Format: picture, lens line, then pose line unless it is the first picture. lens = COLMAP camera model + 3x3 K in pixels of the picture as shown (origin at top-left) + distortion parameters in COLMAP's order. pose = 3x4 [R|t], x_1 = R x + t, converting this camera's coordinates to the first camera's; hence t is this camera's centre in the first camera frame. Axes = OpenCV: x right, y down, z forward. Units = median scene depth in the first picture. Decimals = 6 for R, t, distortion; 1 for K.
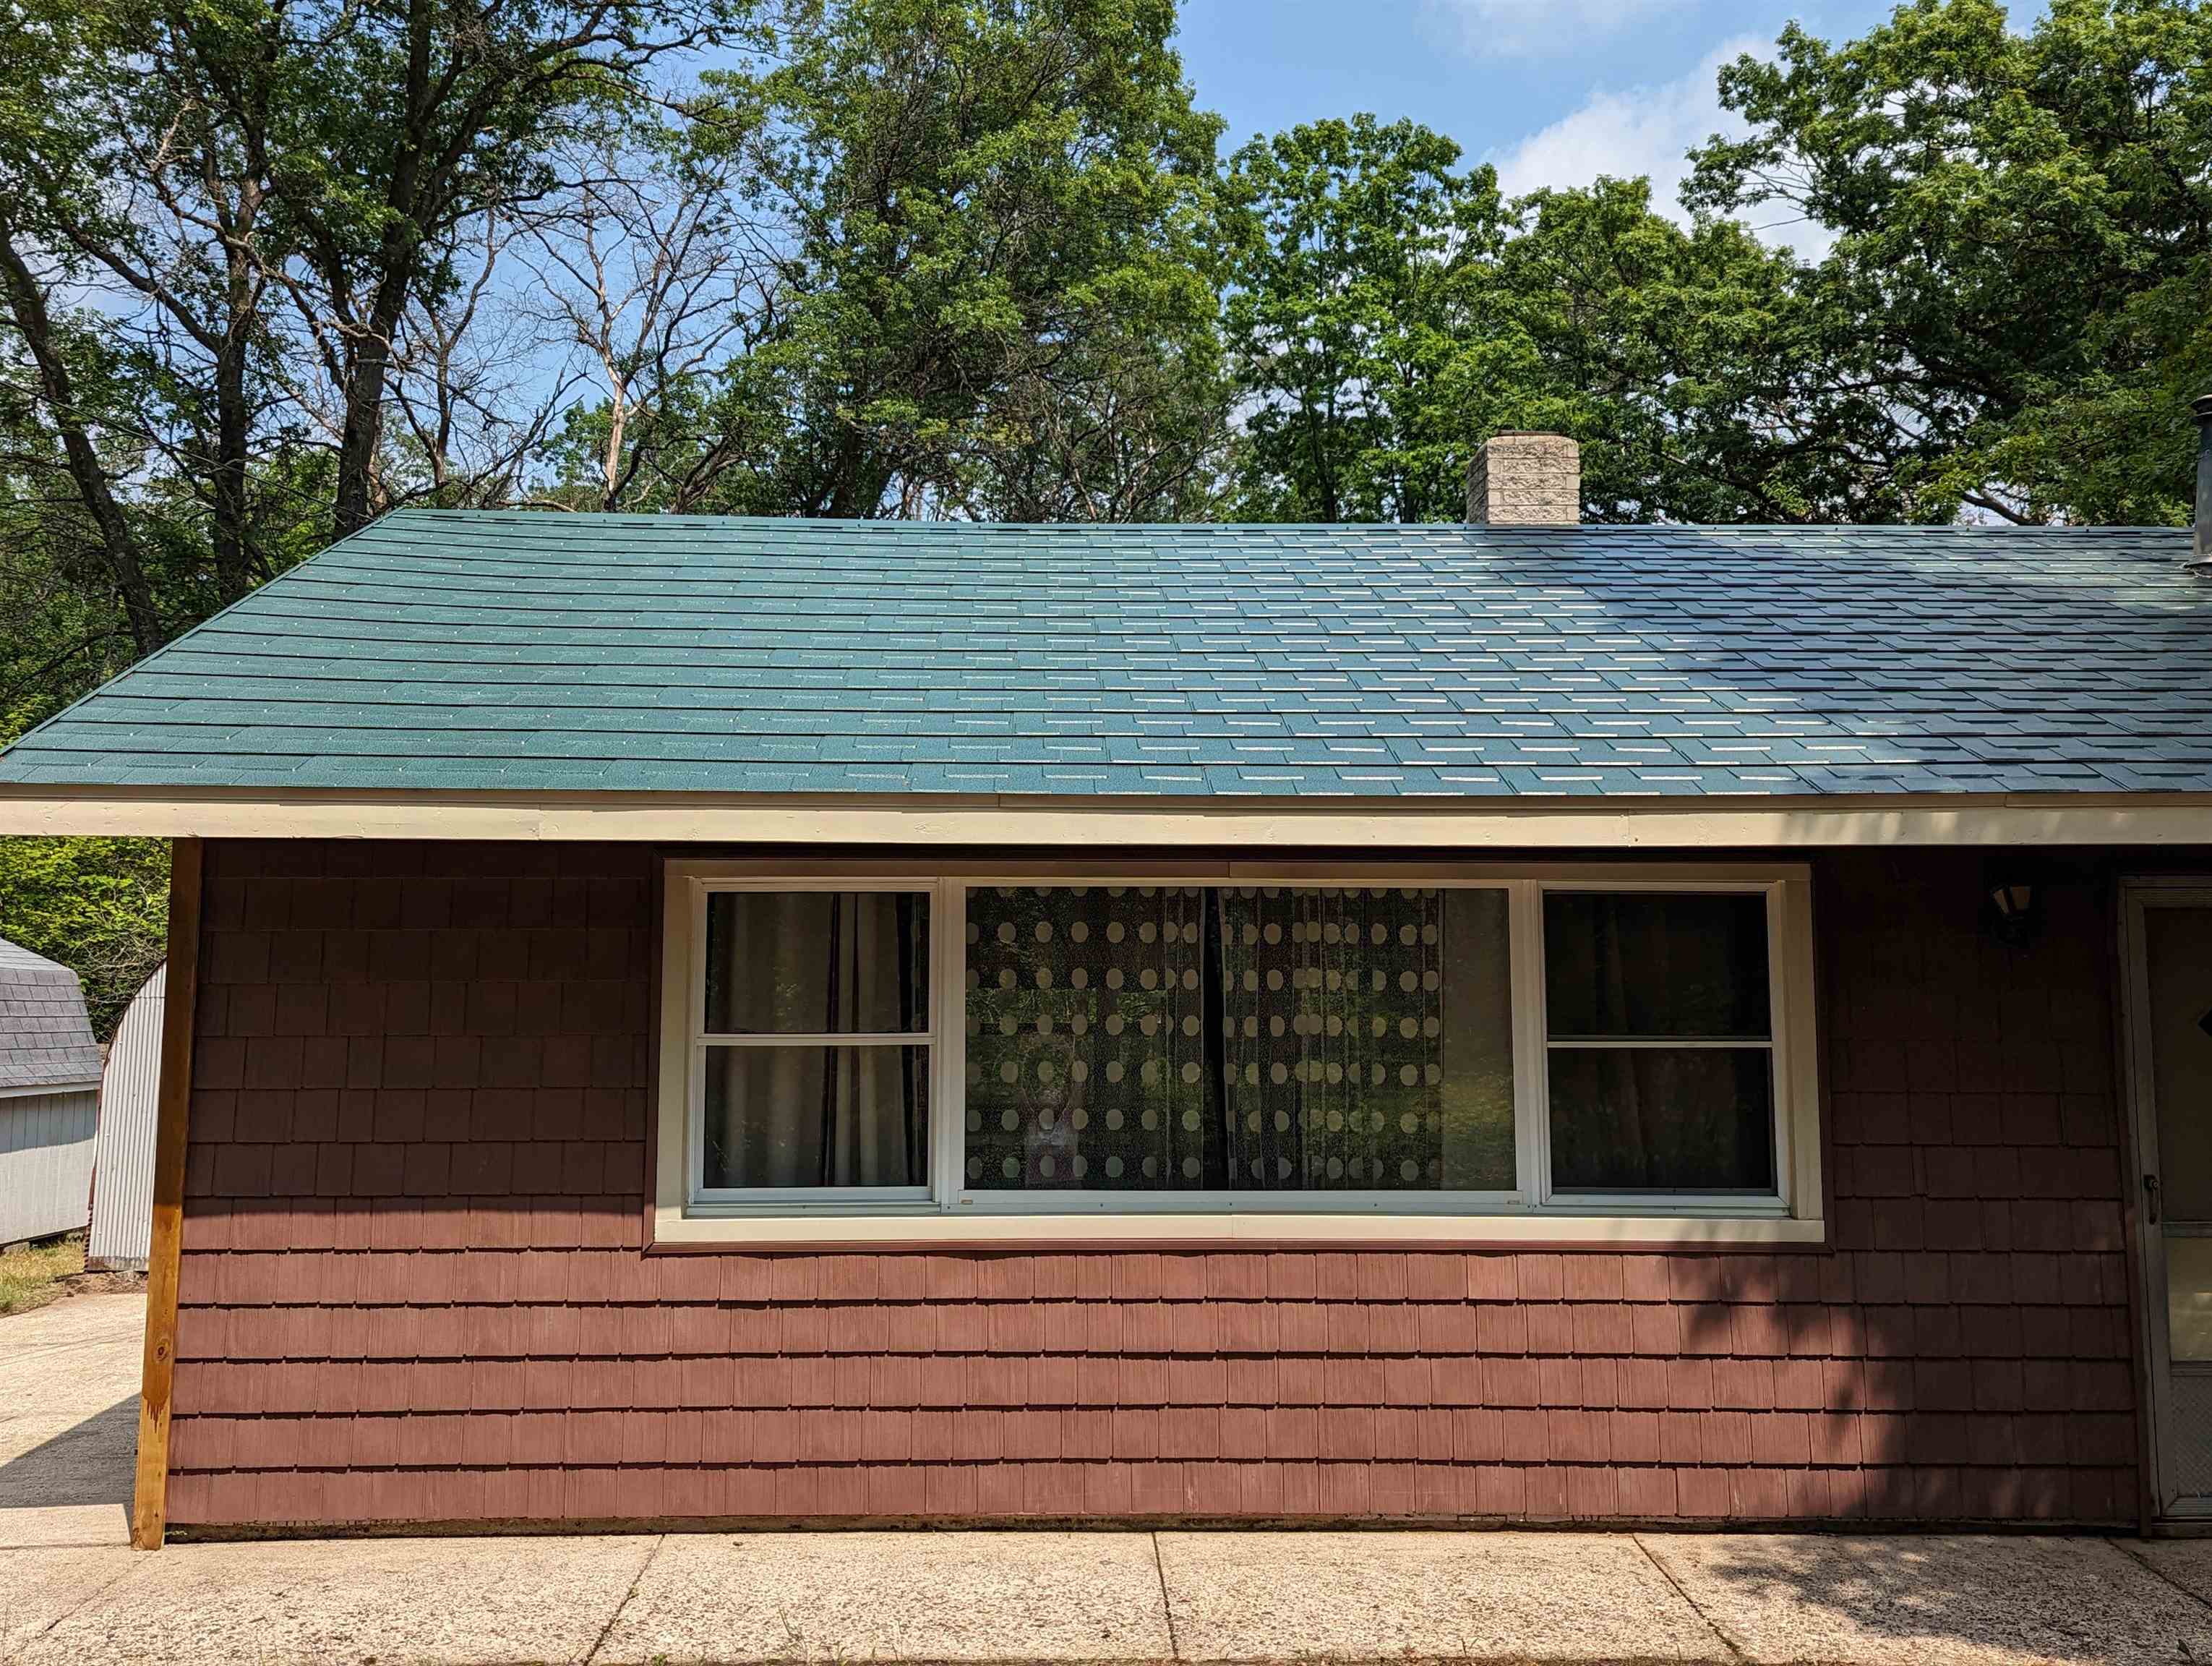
lens RADIAL K [[2149.0, 0, 1105.9], [0, 2149.0, 831.8], [0, 0, 1]] dist [0.066617, 0.000000]
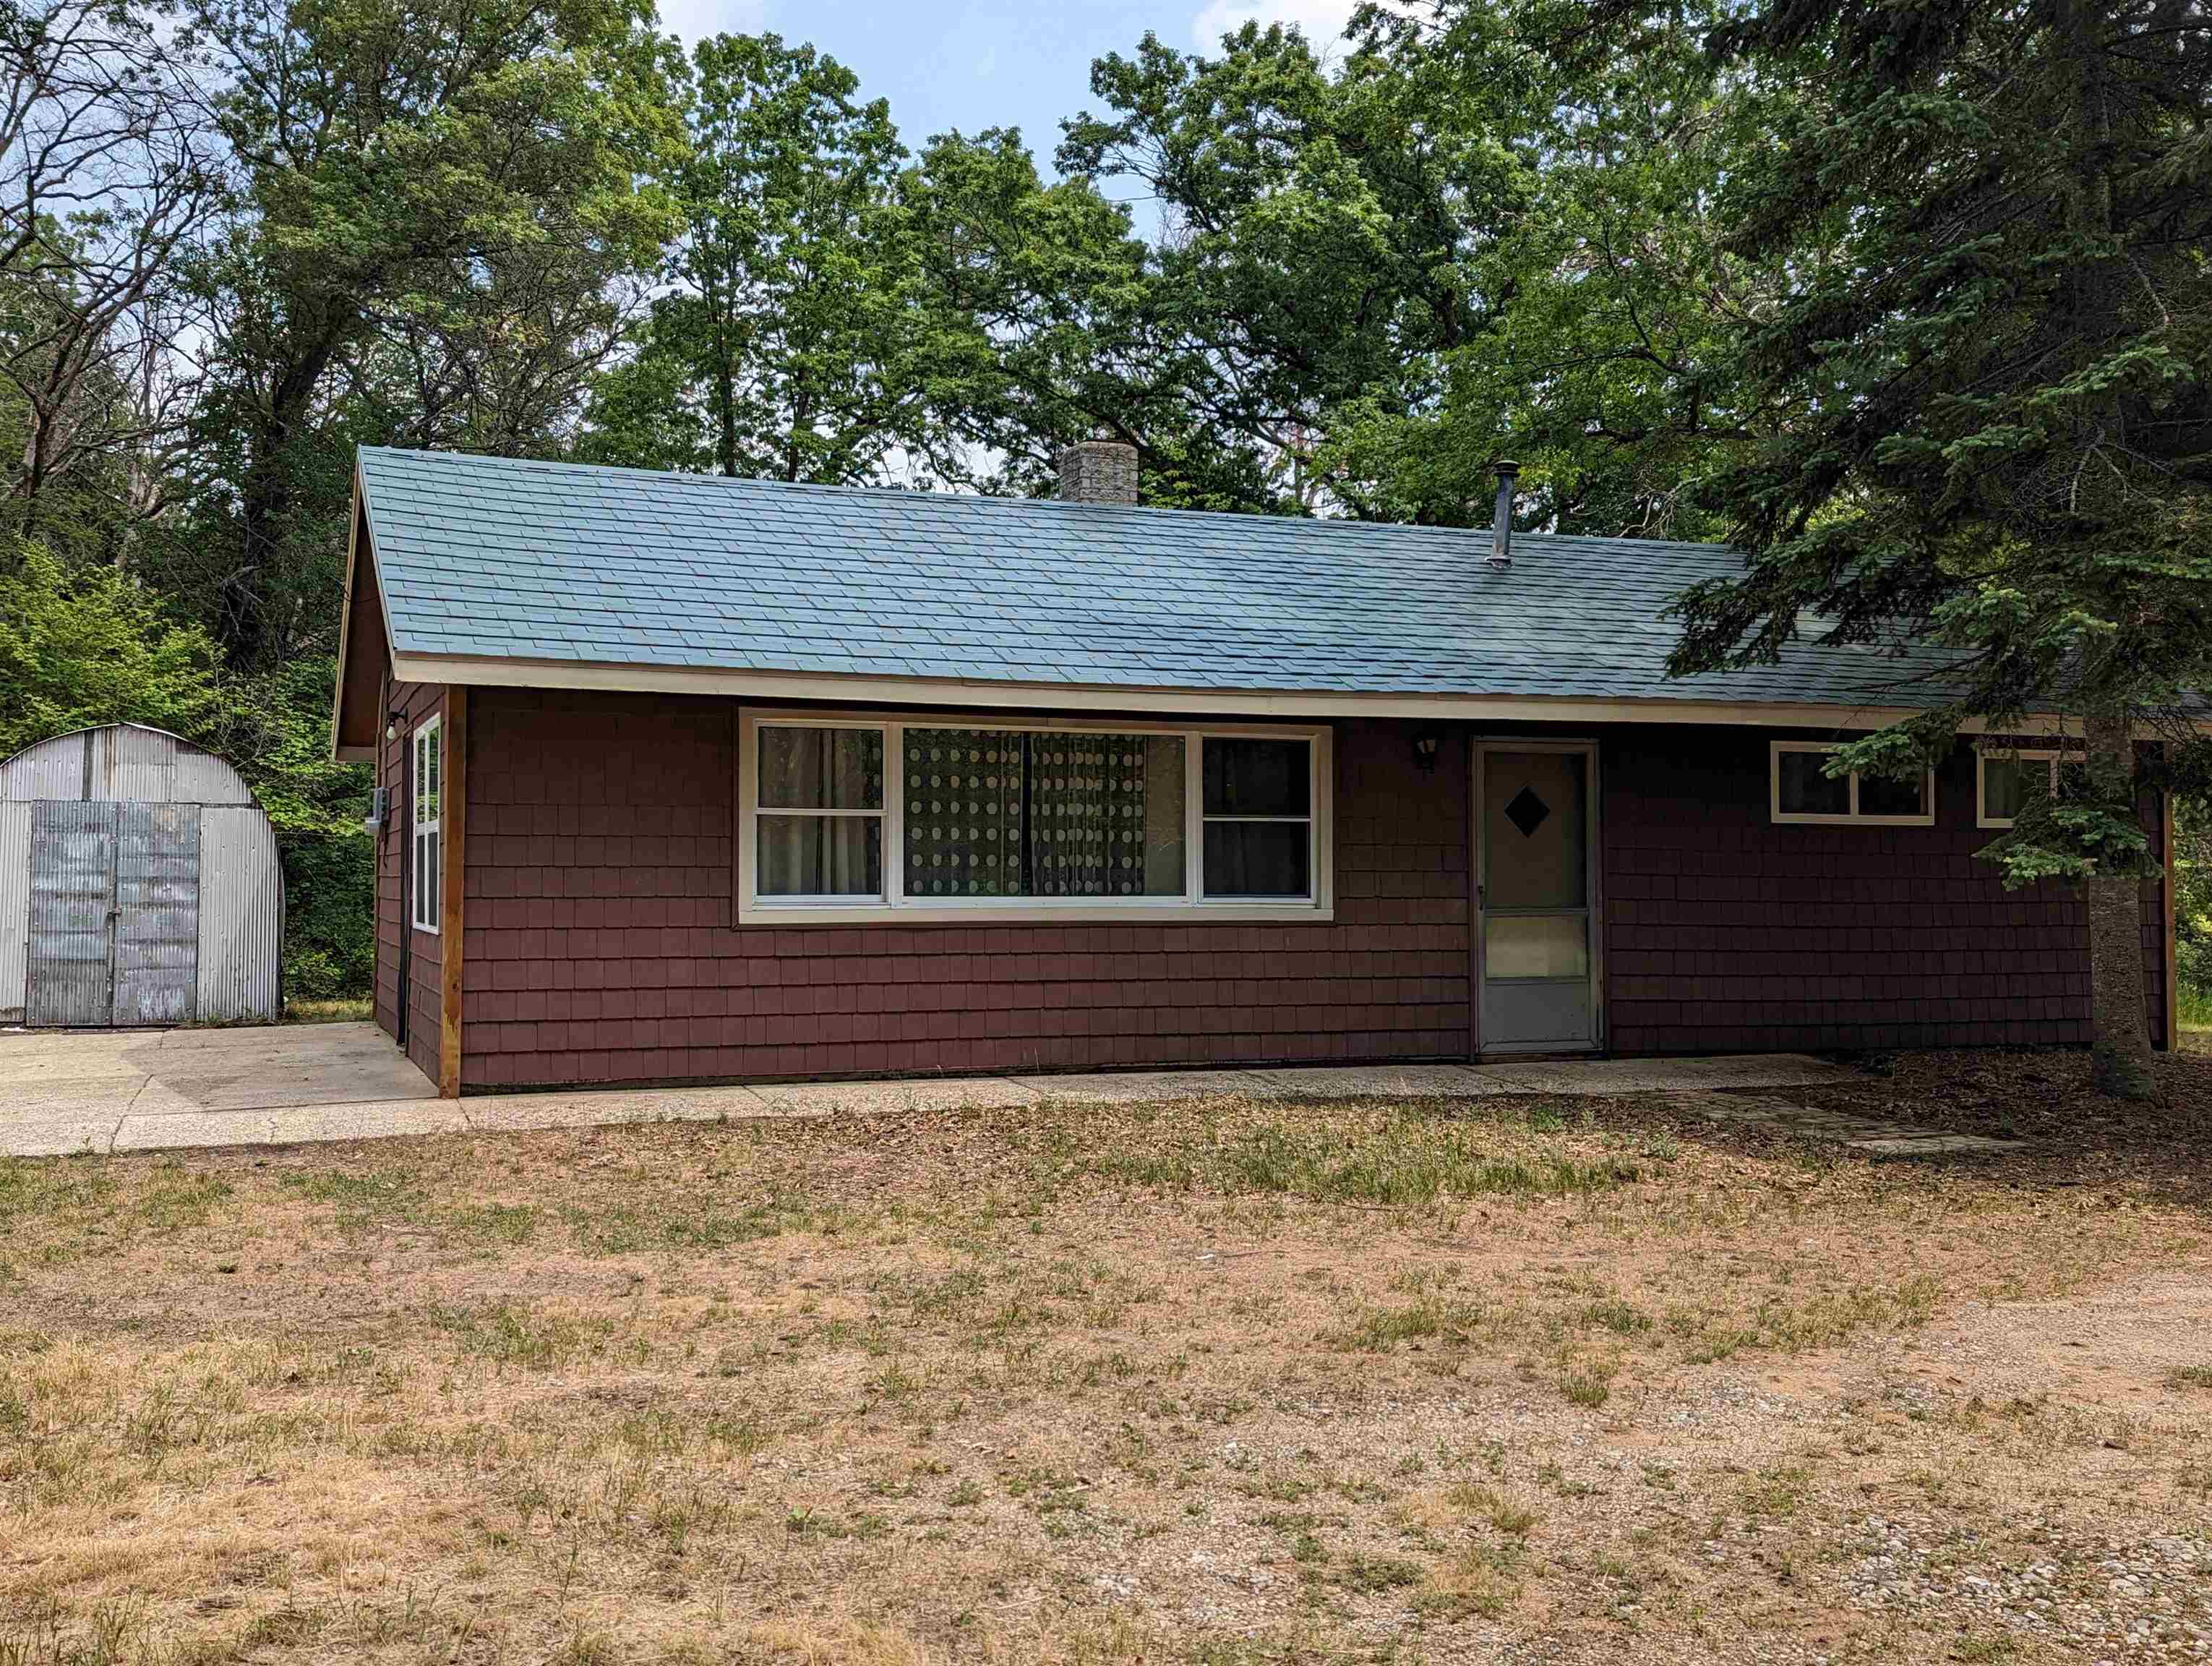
lens RADIAL K [[2149.0, 0, 1103.4], [0, 2149.0, 828.2], [0, 0, 1]] dist [0.066617, 0.000000]
pose [[0.944160, 0.009554, 0.329349, -0.308399], [-0.030372, 0.997847, 0.058124, 0.000259], [-0.328085, -0.064881, 0.942417, -0.458241]]
